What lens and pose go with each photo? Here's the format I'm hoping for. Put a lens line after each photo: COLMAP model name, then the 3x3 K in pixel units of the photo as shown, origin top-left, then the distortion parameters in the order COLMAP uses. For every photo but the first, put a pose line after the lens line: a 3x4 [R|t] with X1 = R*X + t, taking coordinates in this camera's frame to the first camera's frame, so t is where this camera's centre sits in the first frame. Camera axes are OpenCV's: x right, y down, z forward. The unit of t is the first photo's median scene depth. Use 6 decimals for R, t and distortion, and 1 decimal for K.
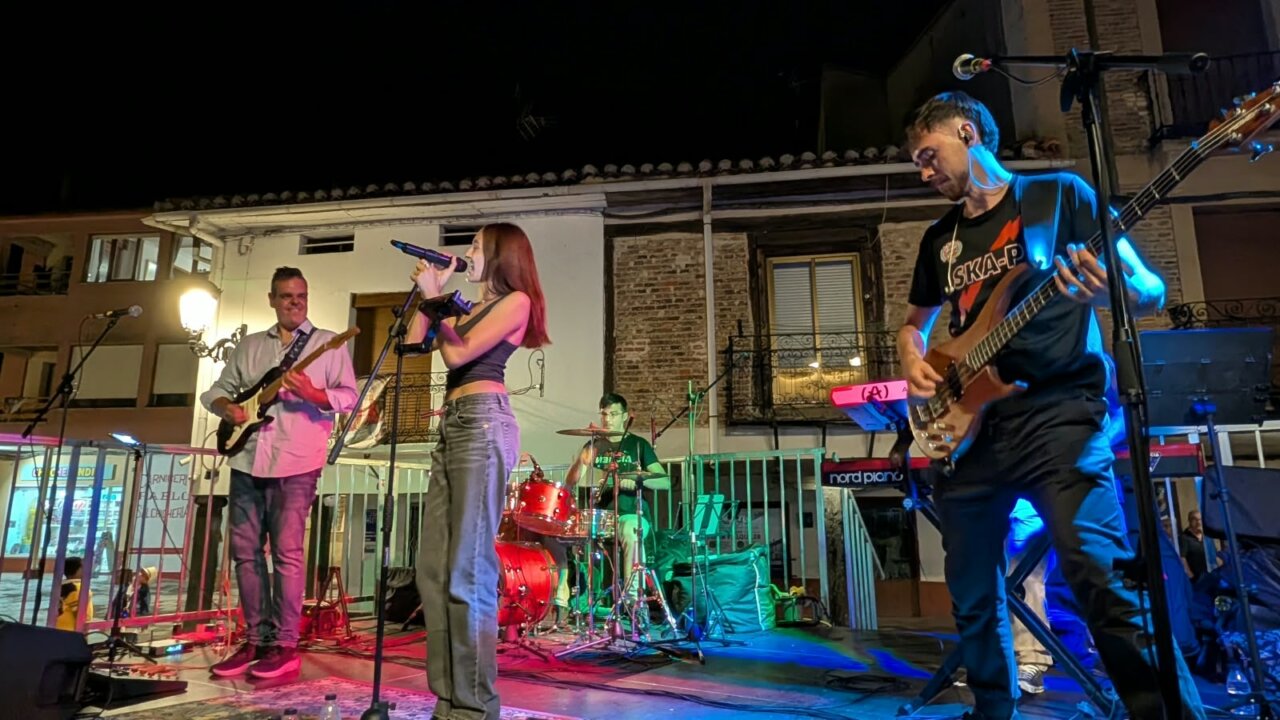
lens RADIAL K [[768.4, 0, 638.7], [0, 768.4, 380.9], [0, 0, 1]] dist [0.002894, -0.000779]
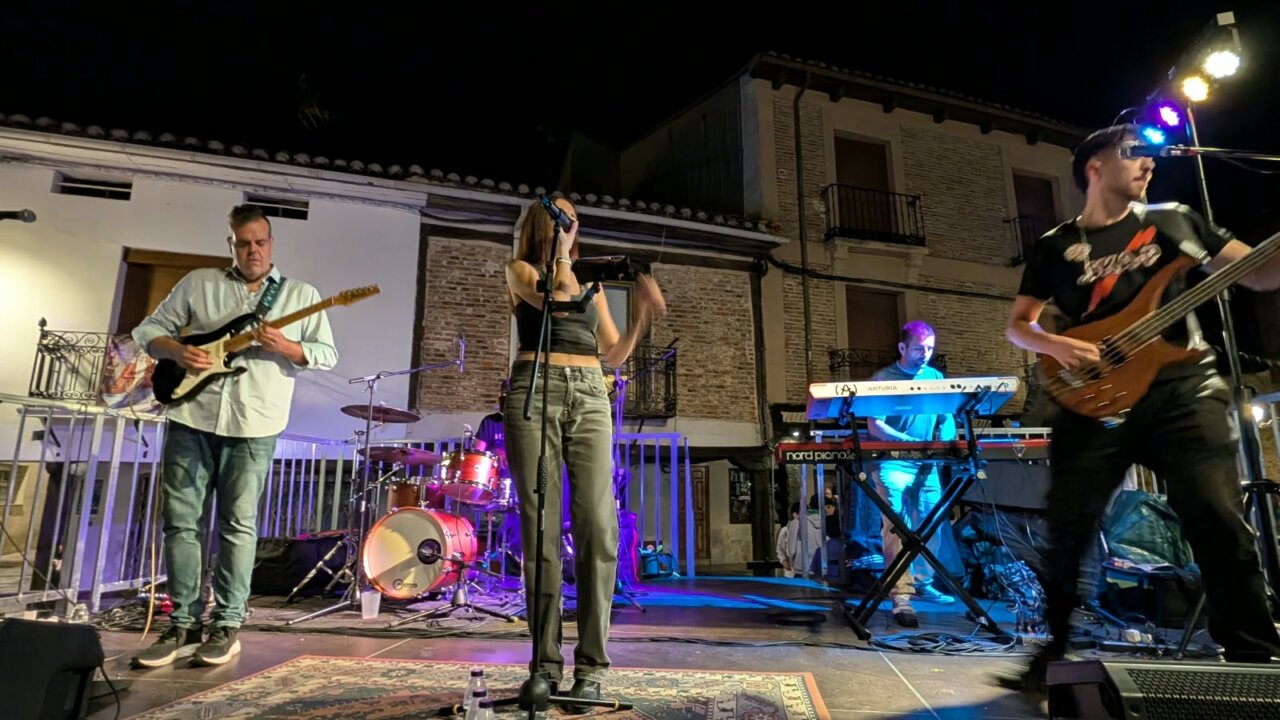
lens RADIAL K [[627.6, 0, 640.6], [0, 627.6, 391.2], [0, 0, 1]] dist [0.001680, 0.000076]
pose [[0.905121, 0.074749, 0.418532, -0.121613], [-0.080916, 0.996716, -0.003023, 0.013398], [-0.417383, -0.031130, 0.908197, 0.052675]]
